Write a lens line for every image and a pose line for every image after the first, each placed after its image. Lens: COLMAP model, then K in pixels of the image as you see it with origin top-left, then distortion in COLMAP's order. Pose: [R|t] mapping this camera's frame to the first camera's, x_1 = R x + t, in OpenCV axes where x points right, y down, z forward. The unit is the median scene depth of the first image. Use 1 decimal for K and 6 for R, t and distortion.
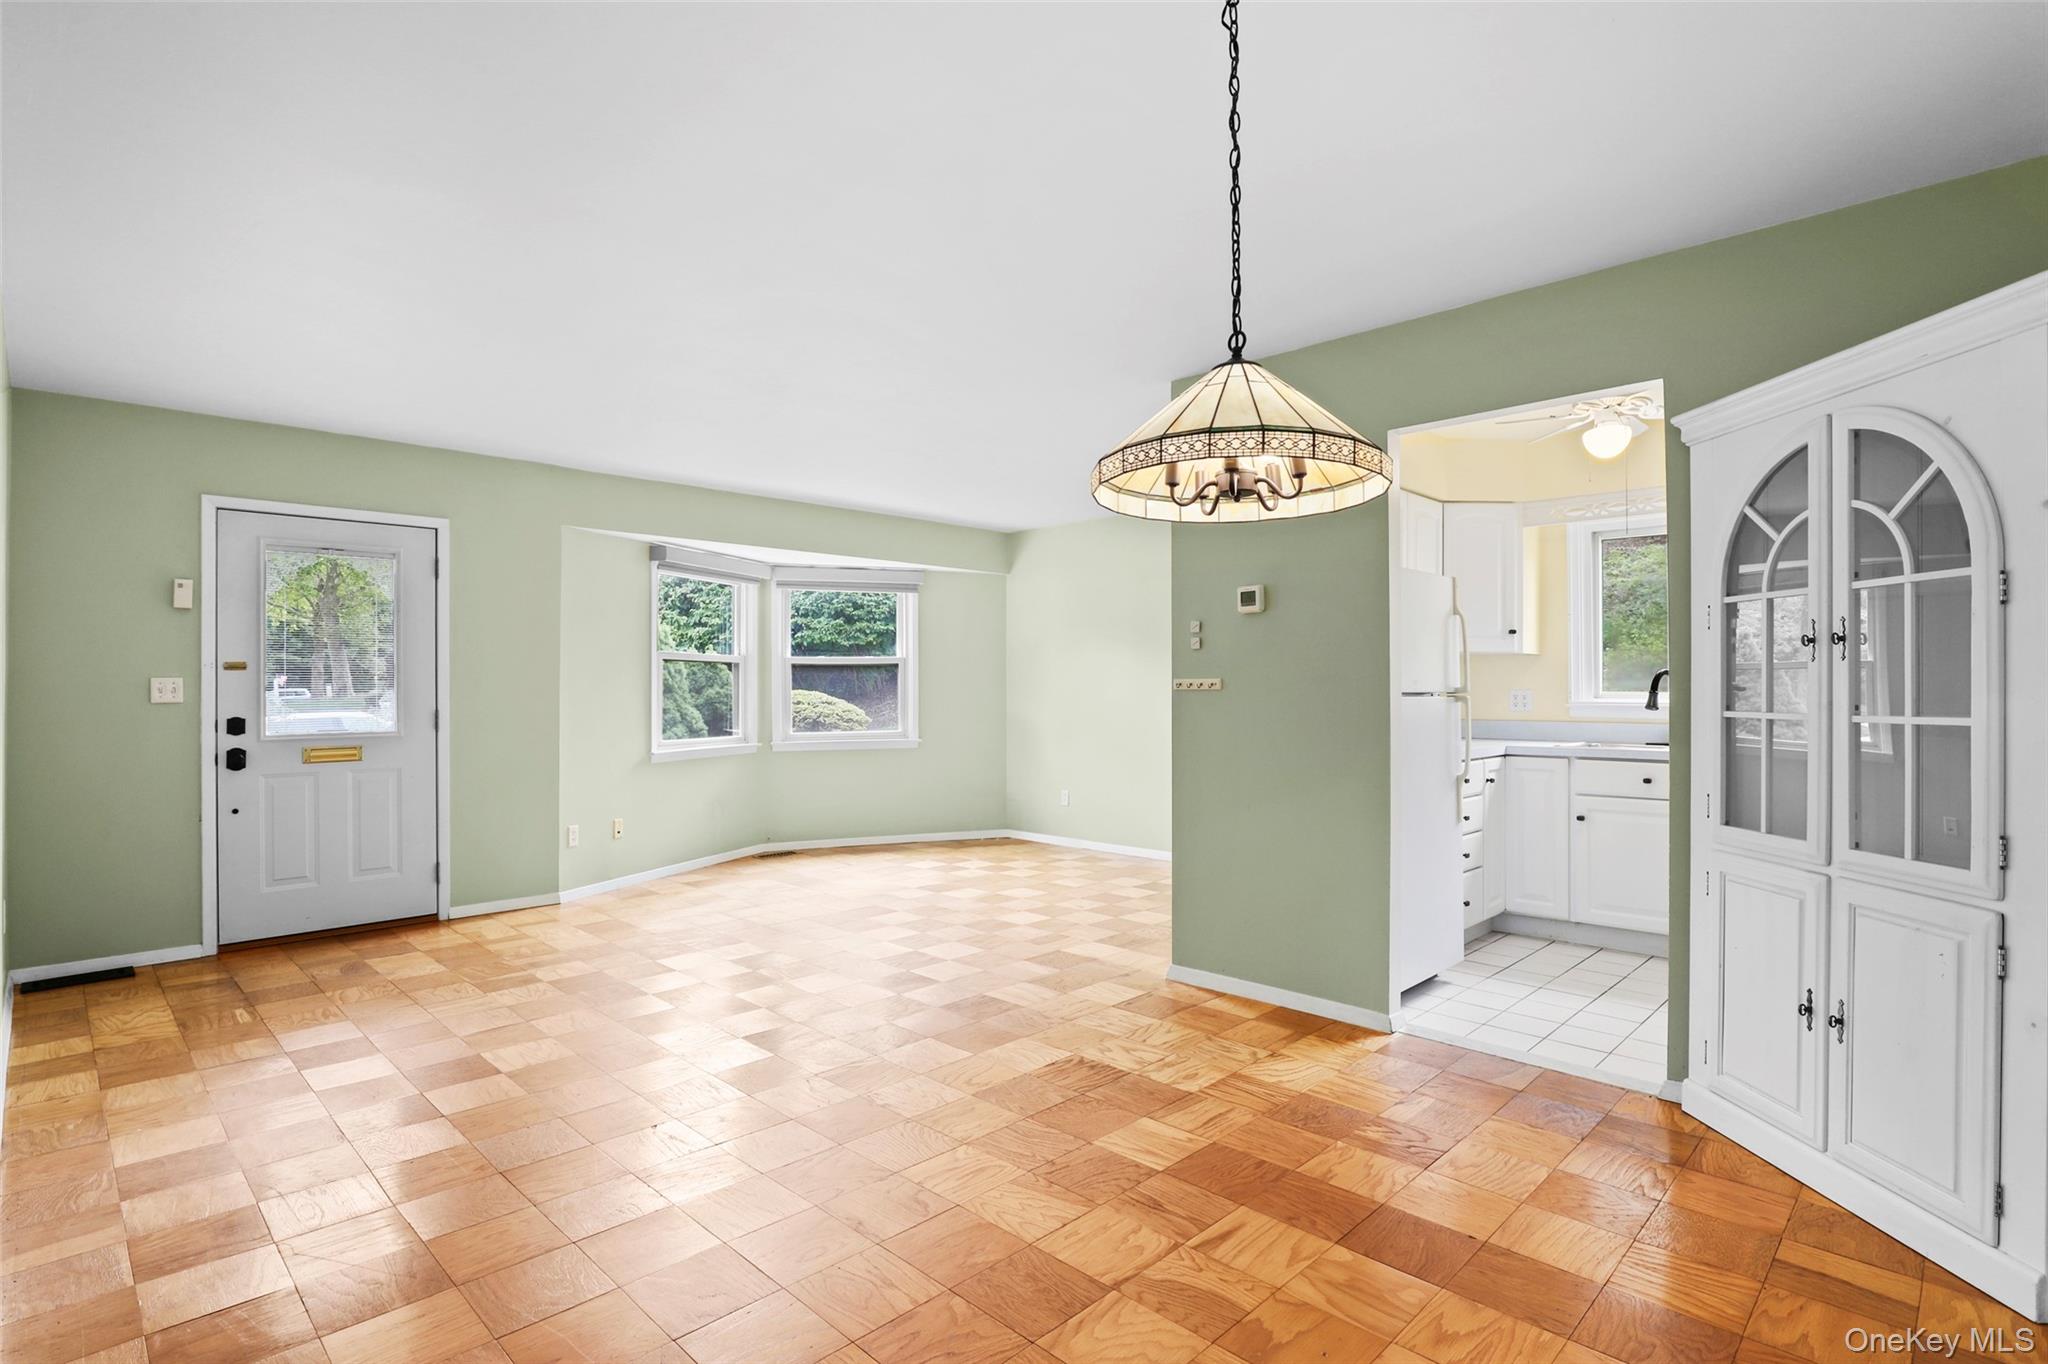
lens RADIAL K [[1026.7, 0, 1091.8], [0, 1026.7, 685.1], [0, 0, 1]] dist [-0.000542, -0.000053]
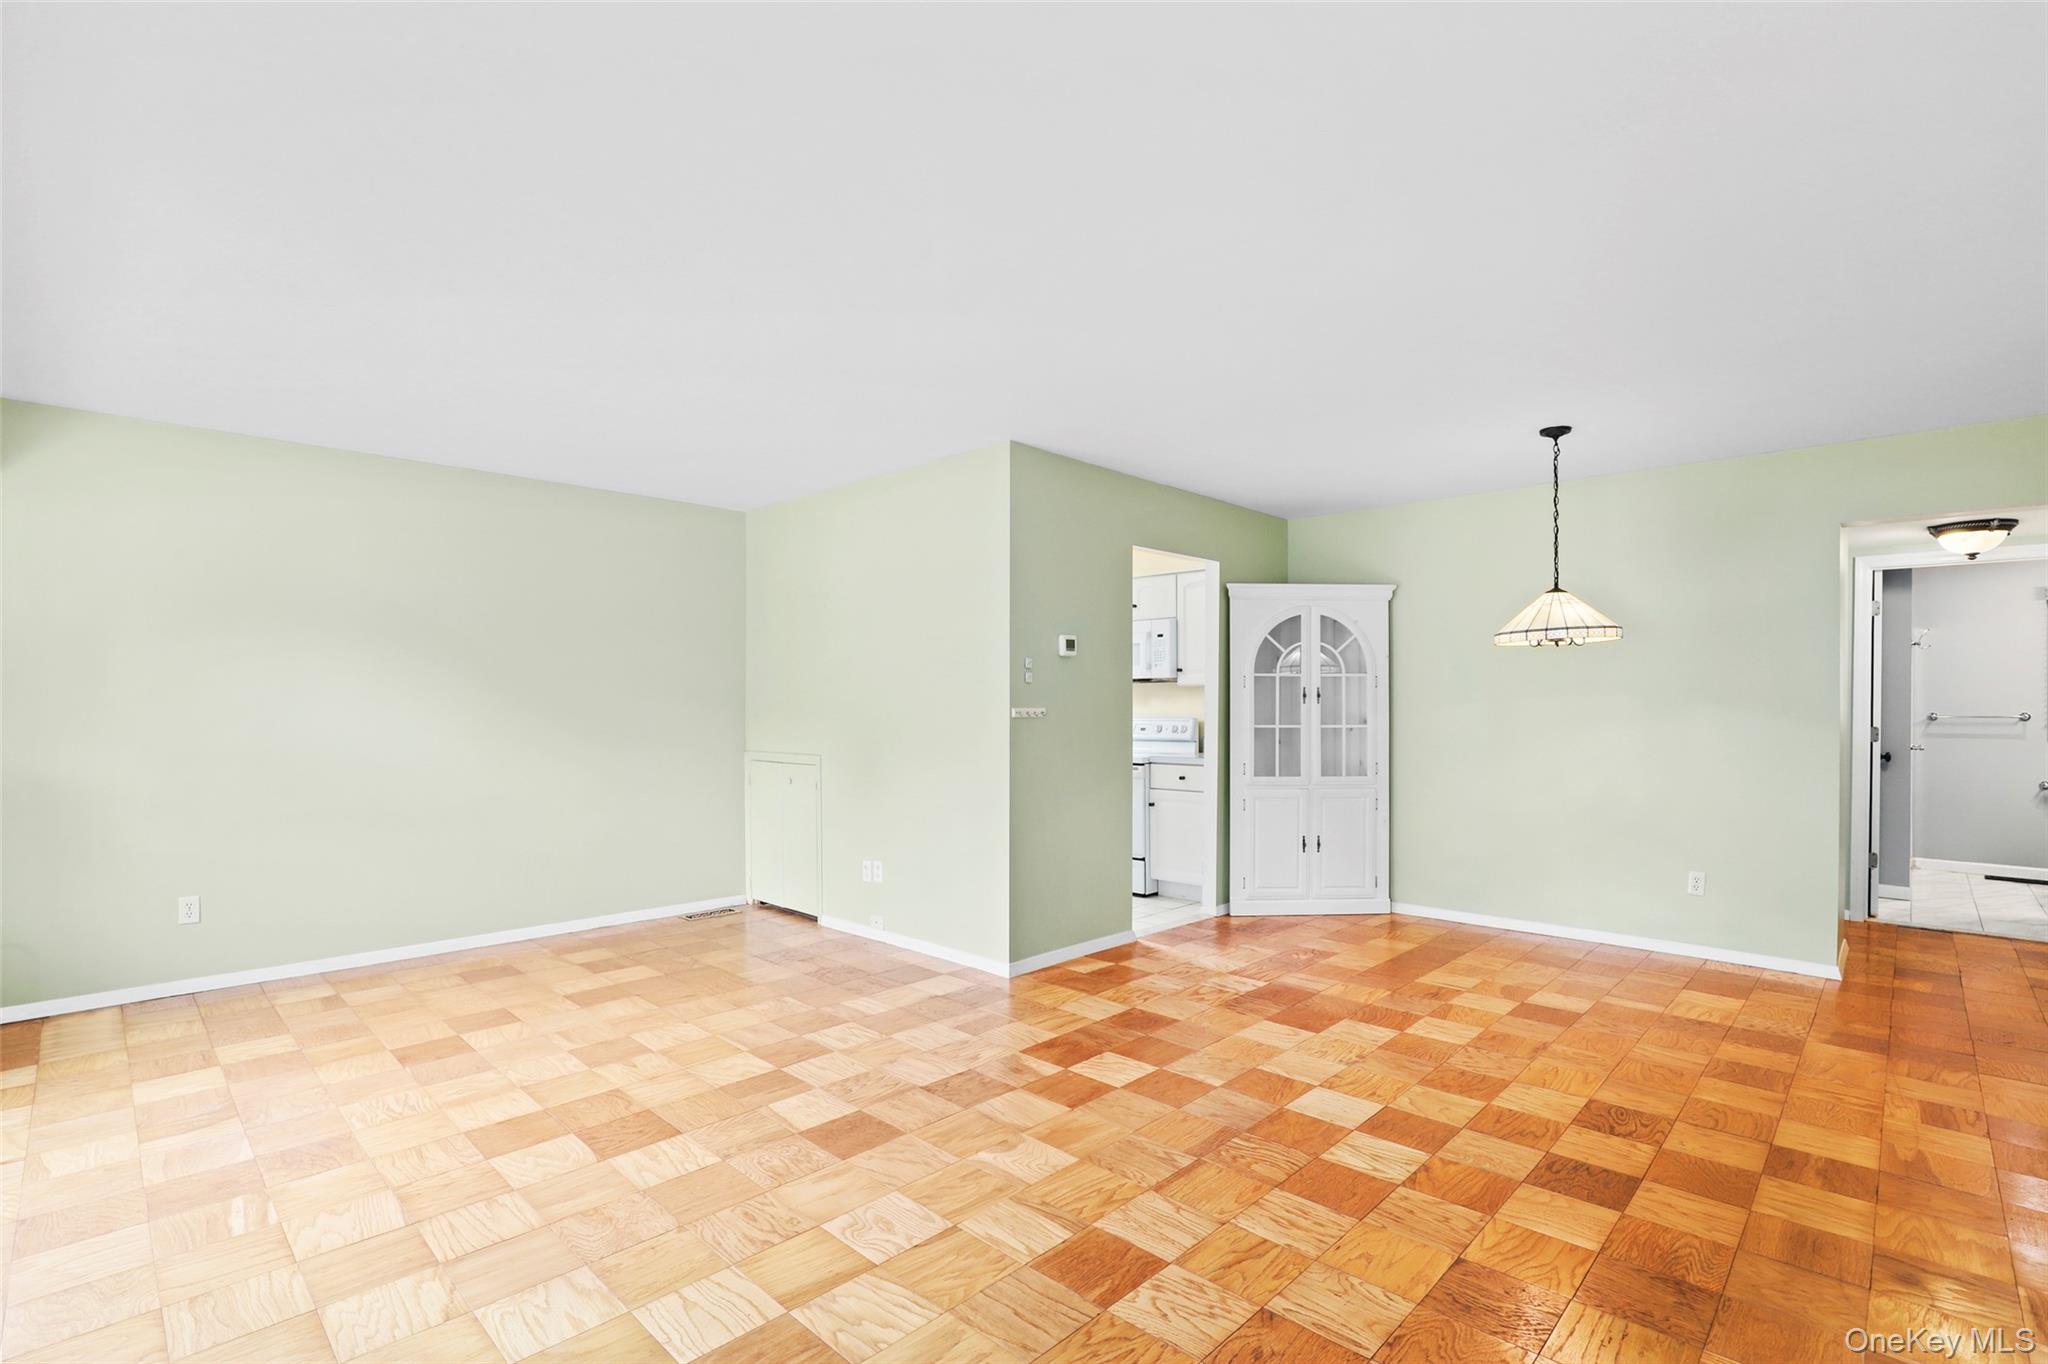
lens RADIAL K [[944.9, 0, 1022.0], [0, 944.9, 697.5], [0, 0, 1]] dist [-0.019694, 0.000527]
pose [[0.024490, 0.004712, 0.999689, -1.303328], [-0.008233, 0.999956, -0.004511, -0.018049], [-0.999666, -0.008120, 0.024527, 1.327042]]
